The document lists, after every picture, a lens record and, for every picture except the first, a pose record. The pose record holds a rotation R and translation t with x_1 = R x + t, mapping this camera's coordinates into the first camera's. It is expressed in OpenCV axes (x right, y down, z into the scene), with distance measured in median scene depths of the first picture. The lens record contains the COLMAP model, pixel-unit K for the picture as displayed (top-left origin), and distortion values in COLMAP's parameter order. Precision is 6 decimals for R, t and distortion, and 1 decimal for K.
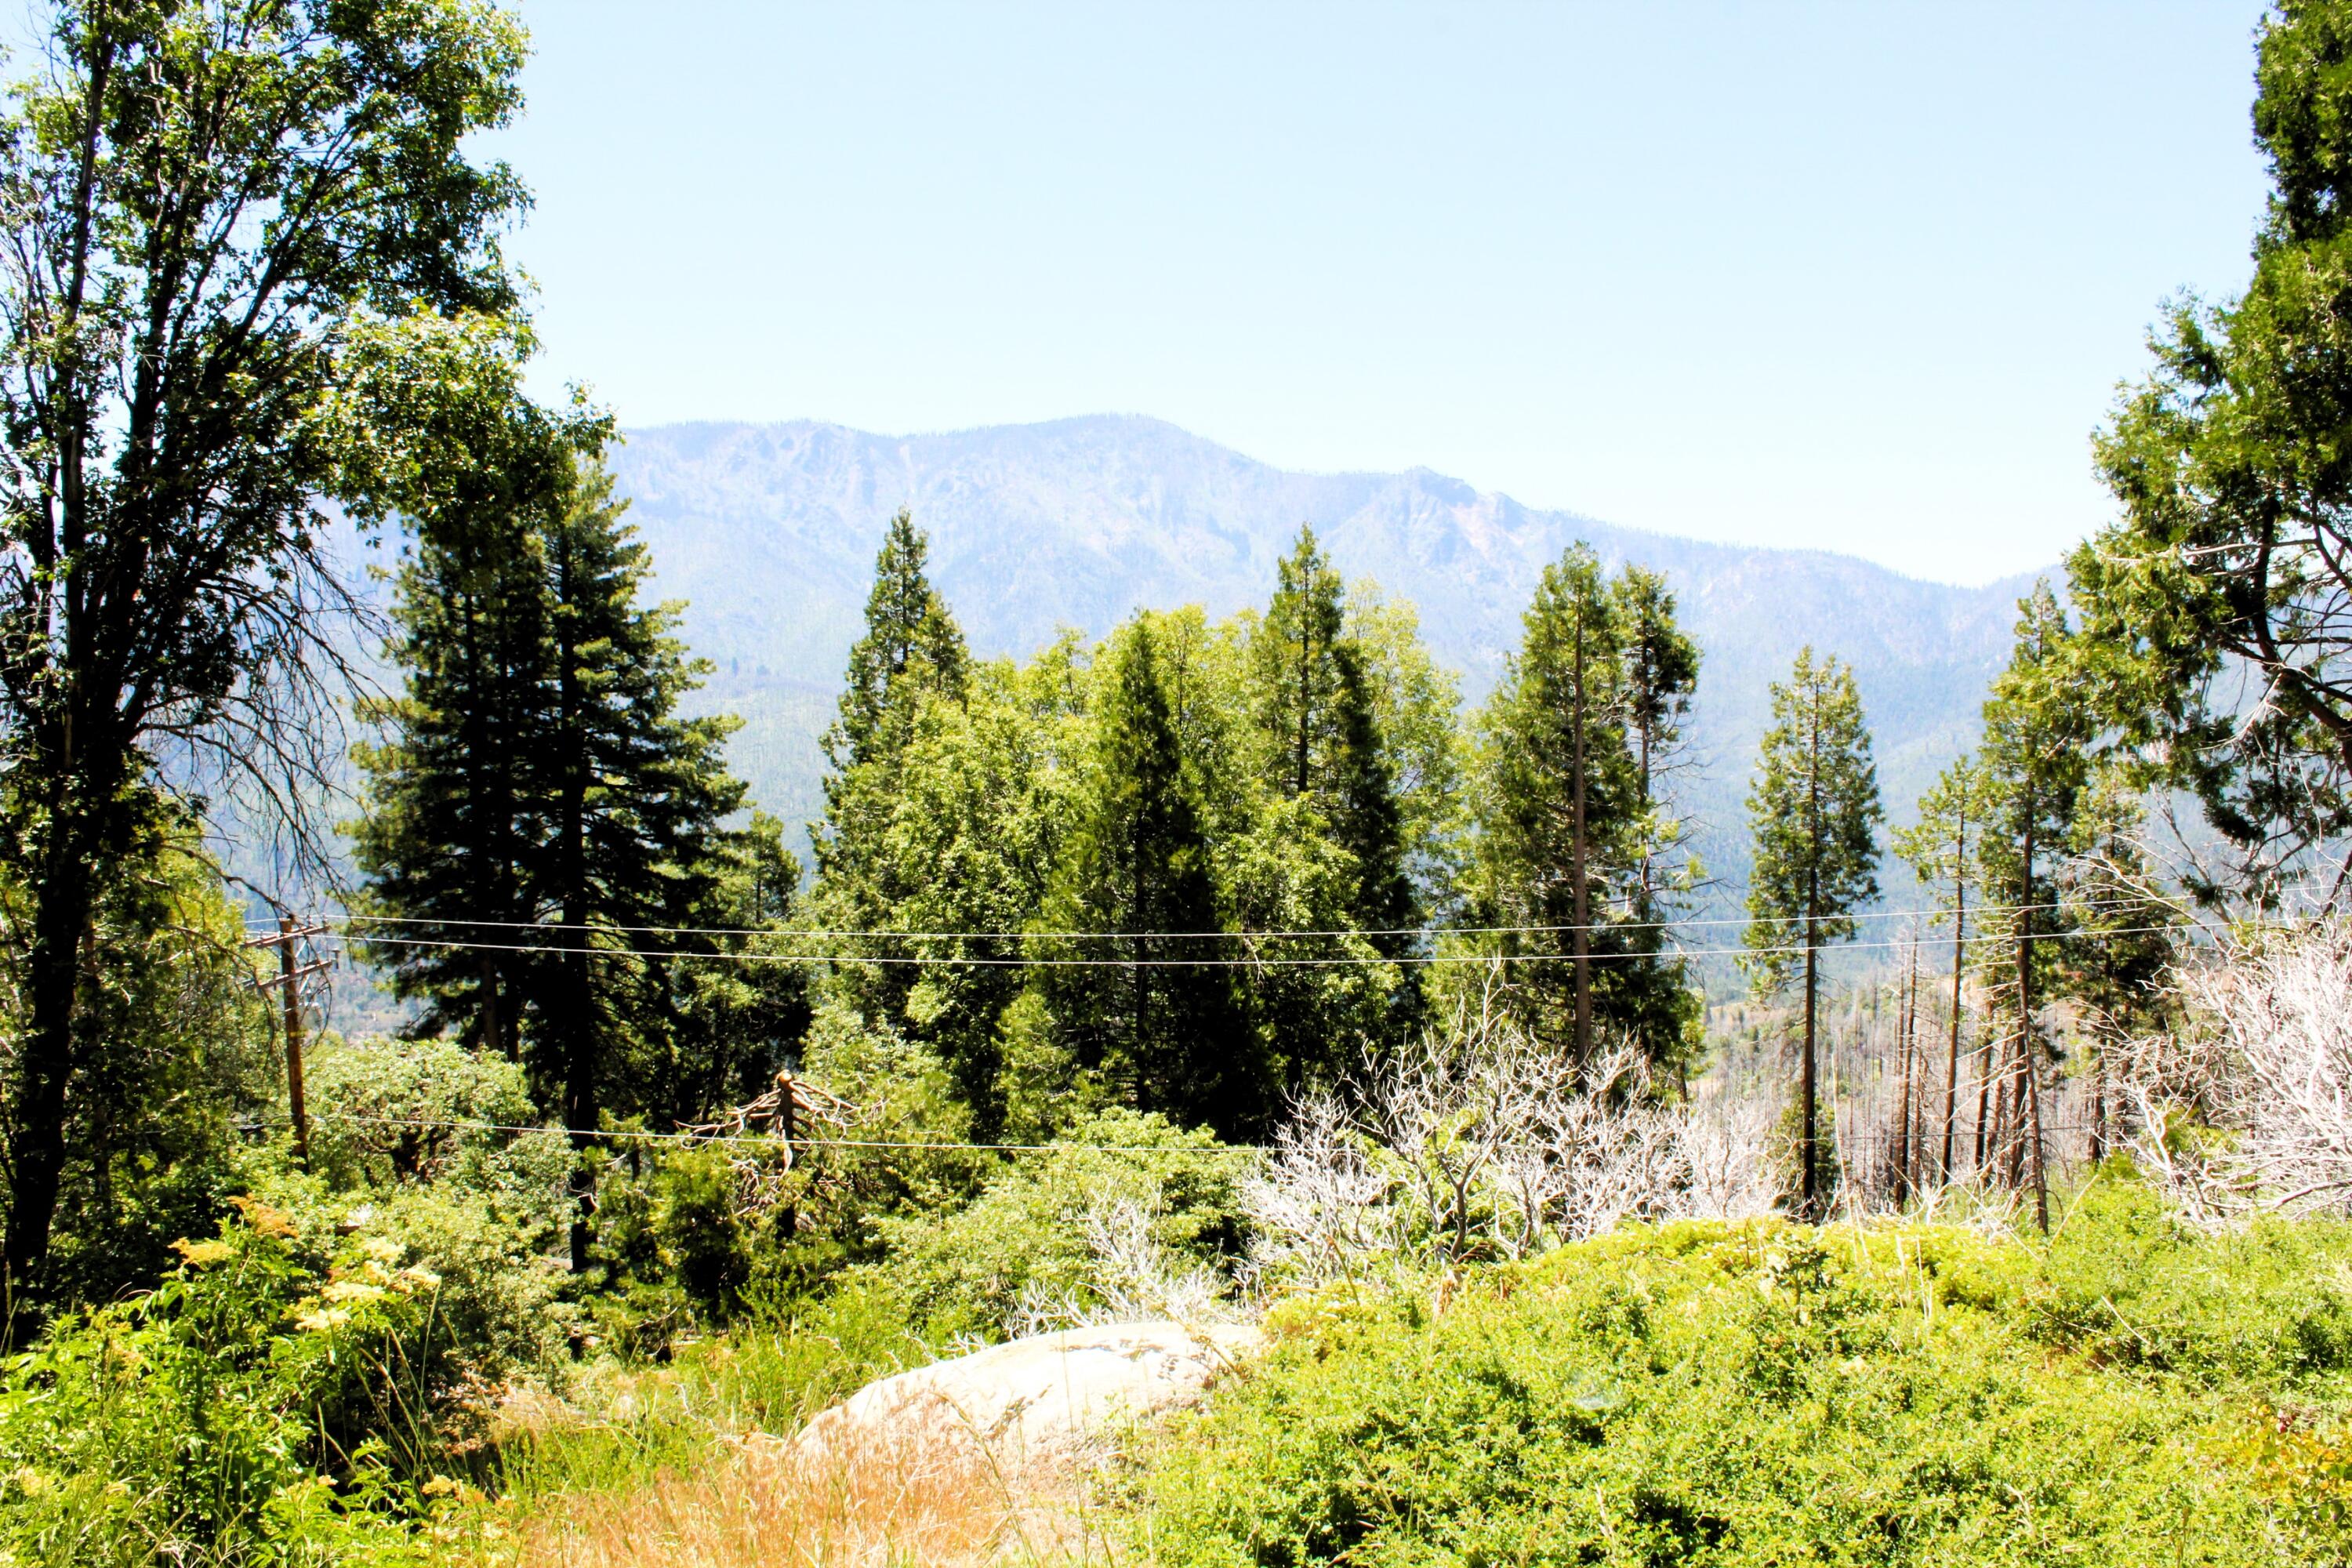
lens RADIAL K [[1946.1, 0, 1171.8], [0, 1946.1, 783.2], [0, 0, 1]] dist [-0.174668, 0.144688]
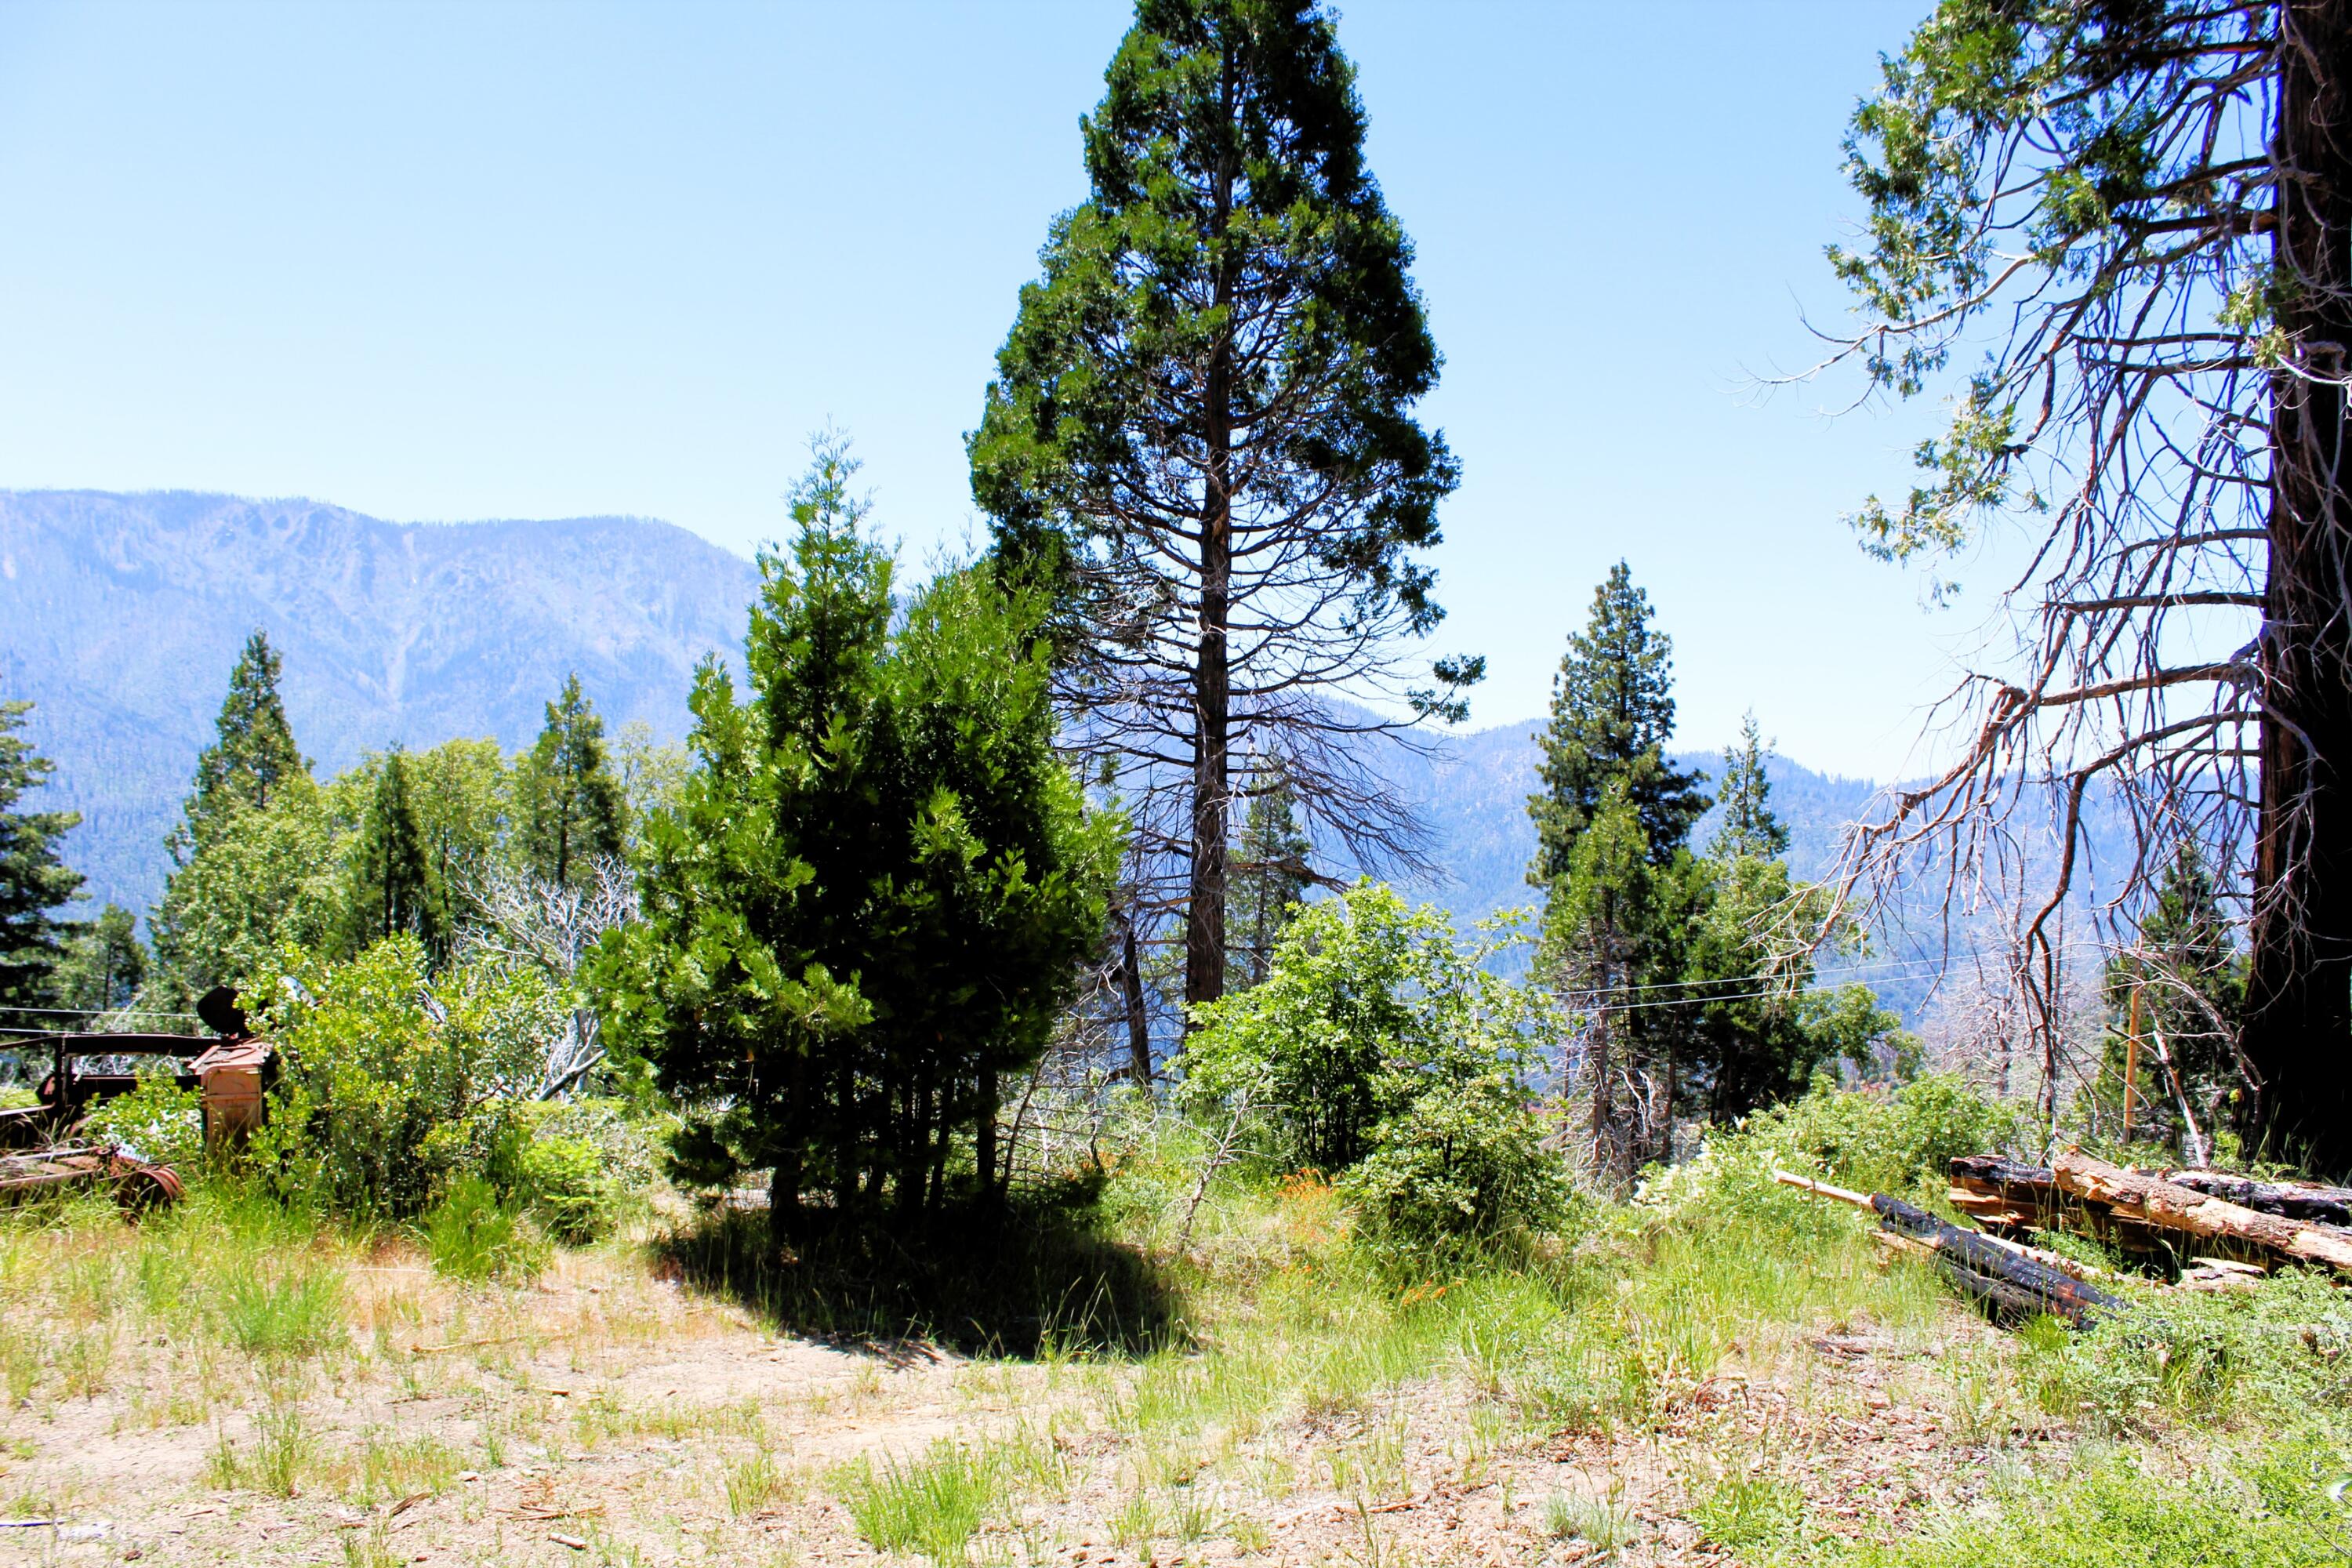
lens RADIAL K [[1946.1, 0, 1182.4], [0, 1946.1, 778.6], [0, 0, 1]] dist [-0.174668, 0.144688]
pose [[0.966643, 0.049091, 0.251380, 0.105047], [-0.032692, 0.997080, -0.069006, -0.003197], [-0.254034, 0.058486, 0.965425, -0.148569]]
